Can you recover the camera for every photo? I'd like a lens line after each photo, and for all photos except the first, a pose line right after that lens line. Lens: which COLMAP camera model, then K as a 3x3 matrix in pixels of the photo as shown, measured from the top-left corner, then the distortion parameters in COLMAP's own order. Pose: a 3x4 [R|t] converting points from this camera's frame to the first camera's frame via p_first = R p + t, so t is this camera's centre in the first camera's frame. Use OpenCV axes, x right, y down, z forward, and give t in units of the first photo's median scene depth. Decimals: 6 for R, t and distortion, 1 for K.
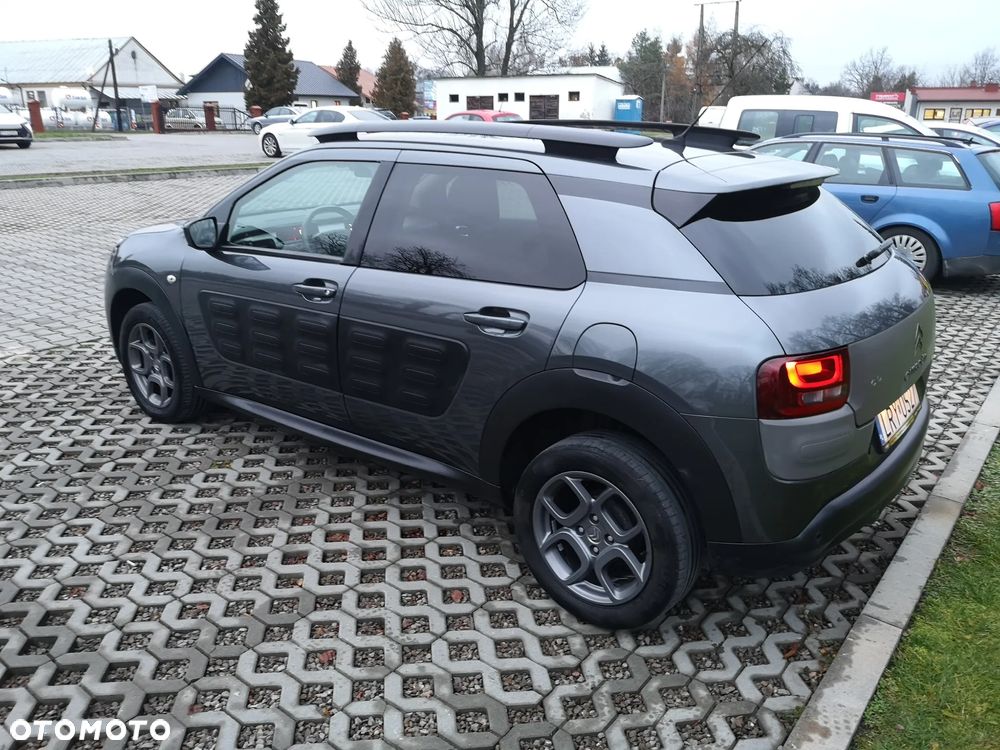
lens RADIAL K [[796.1, 0, 498.4], [0, 796.1, 366.4], [0, 0, 1]] dist [0.006994, -0.021895]
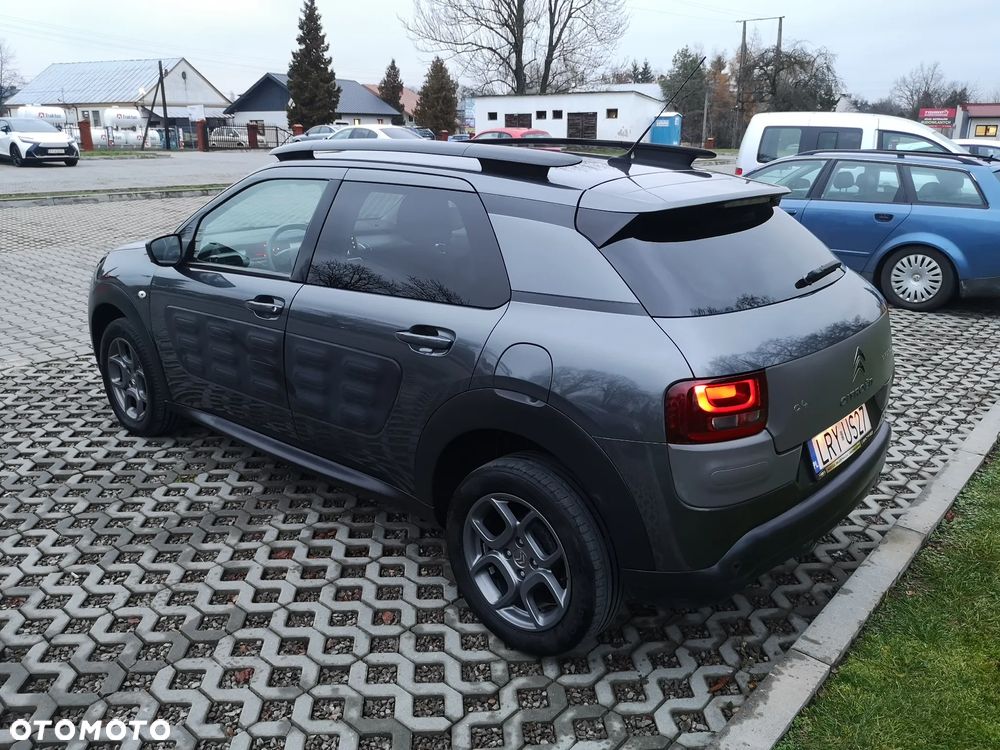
lens RADIAL K [[796.1, 0, 498.3], [0, 796.1, 372.0], [0, 0, 1]] dist [0.006994, -0.021895]
pose [[0.998605, 0.012449, -0.051309, 0.119068], [-0.013157, 0.999822, -0.013487, -0.004056], [0.051132, 0.014143, 0.998592, 0.013587]]
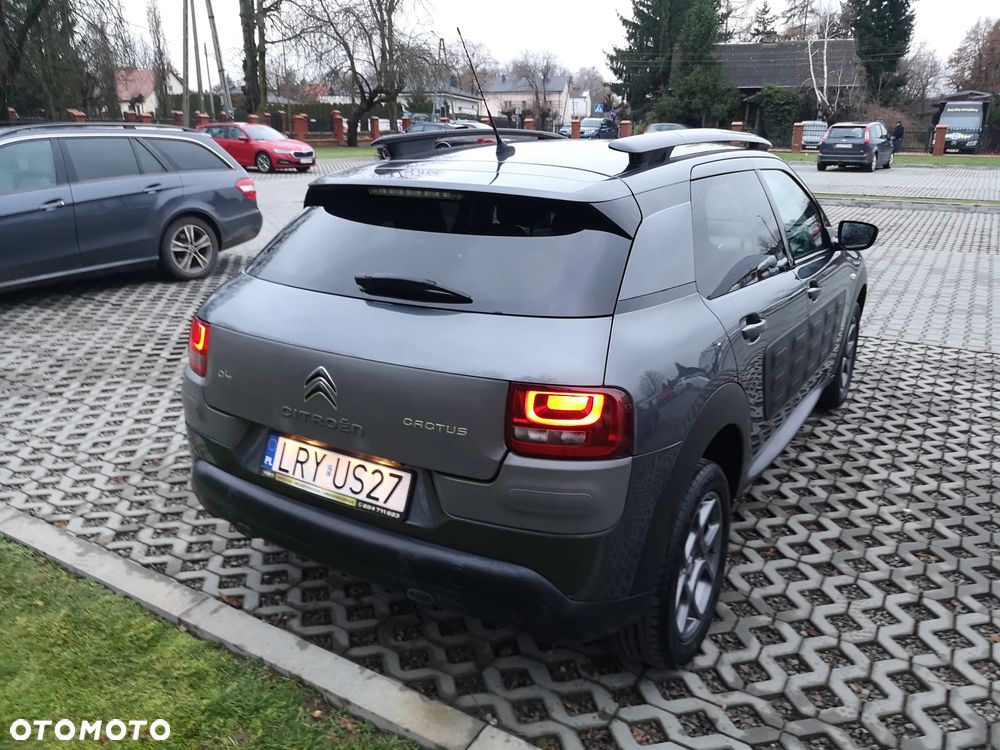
lens RADIAL K [[769.2, 0, 501.4], [0, 769.2, 368.5], [0, 0, 1]] dist [0.047182, -0.037381]
pose [[0.123589, 0.284774, -0.950594, 1.091852], [-0.314139, 0.919900, 0.234736, -0.248064], [0.941298, 0.269608, 0.203148, 0.855946]]
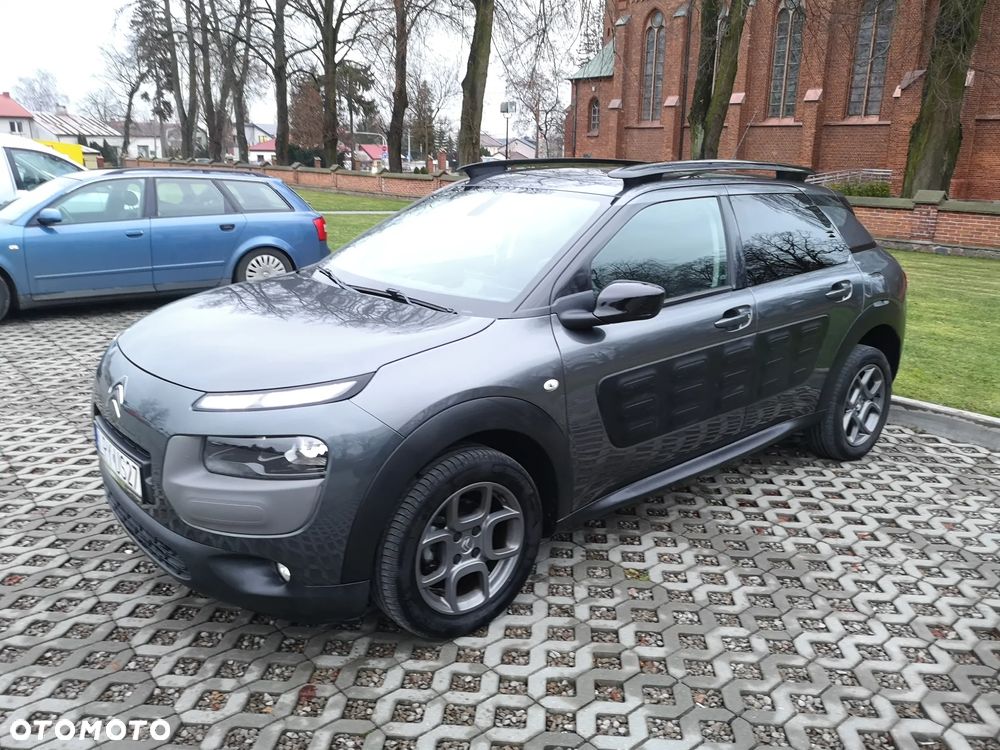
lens RADIAL K [[796.1, 0, 493.4], [0, 796.1, 376.9], [0, 0, 1]] dist [0.006994, -0.021895]
pose [[0.200368, -0.266603, 0.942749, -1.344924], [0.289313, 0.935451, 0.203050, -0.341186], [-0.936029, 0.232065, 0.264567, 1.065871]]
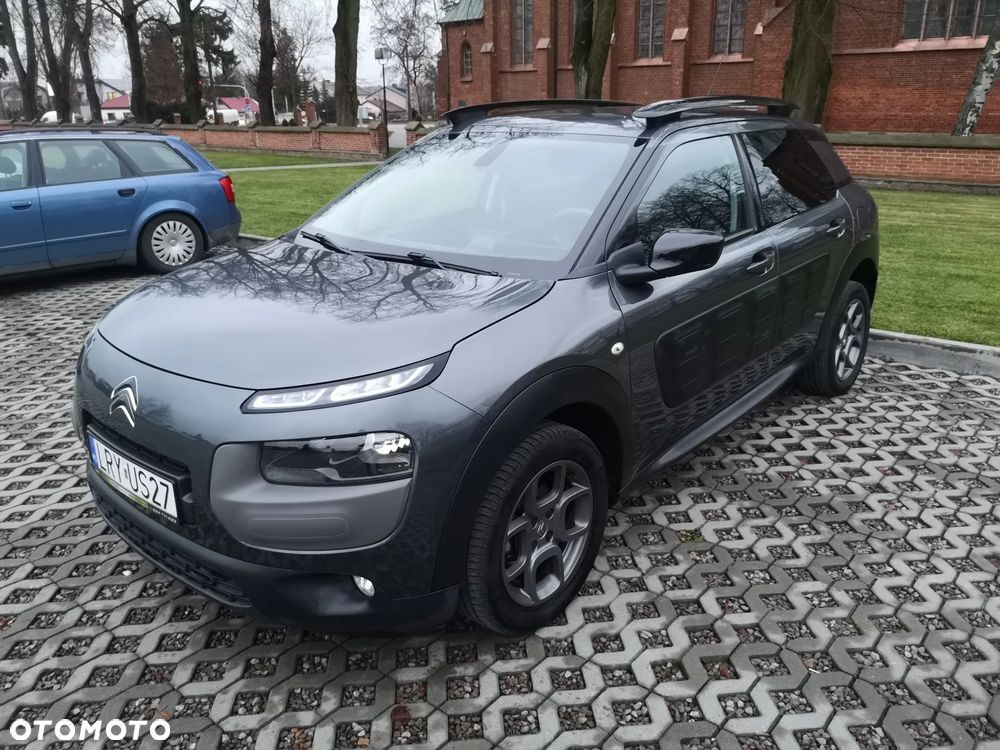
lens RADIAL K [[796.1, 0, 492.8], [0, 796.1, 361.1], [0, 0, 1]] dist [0.006994, -0.021895]
pose [[0.042512, -0.316272, 0.947716, -1.286452], [0.323961, 0.901686, 0.286378, -0.397613], [-0.945115, 0.294848, 0.140792, 1.248355]]
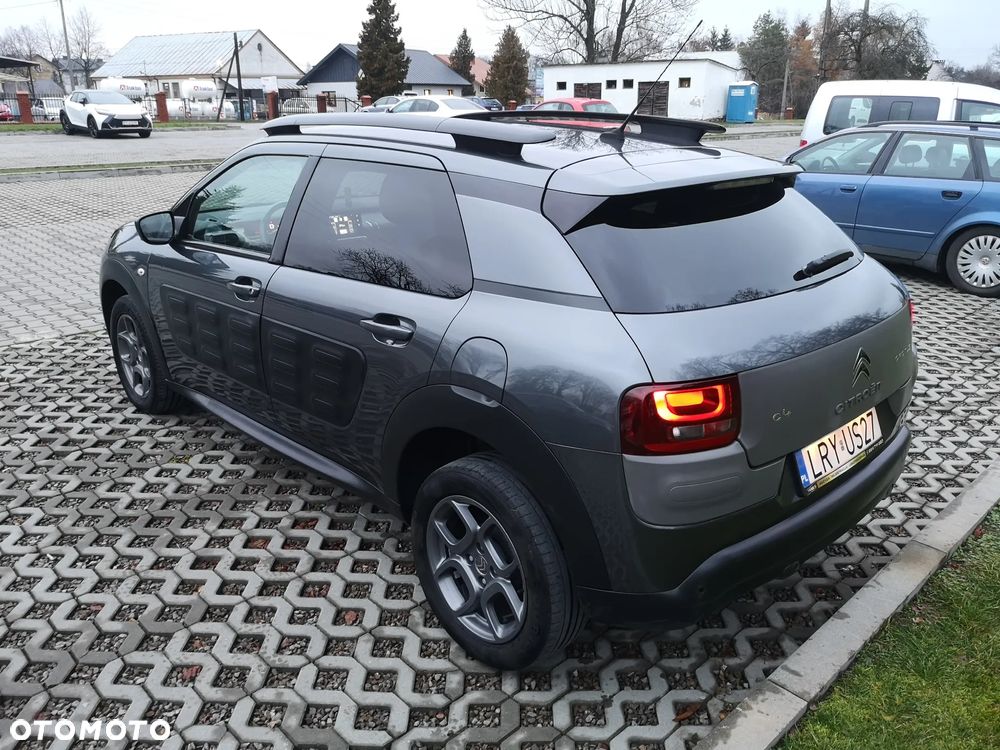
lens RADIAL K [[796.1, 0, 498.1], [0, 796.1, 371.8], [0, 0, 1]] dist [0.006994, -0.021895]
pose [[0.990135, 0.038595, -0.134696, 0.215555], [-0.035922, 0.999108, 0.022216, -0.027741], [0.135433, -0.017159, 0.990638, 0.080642]]
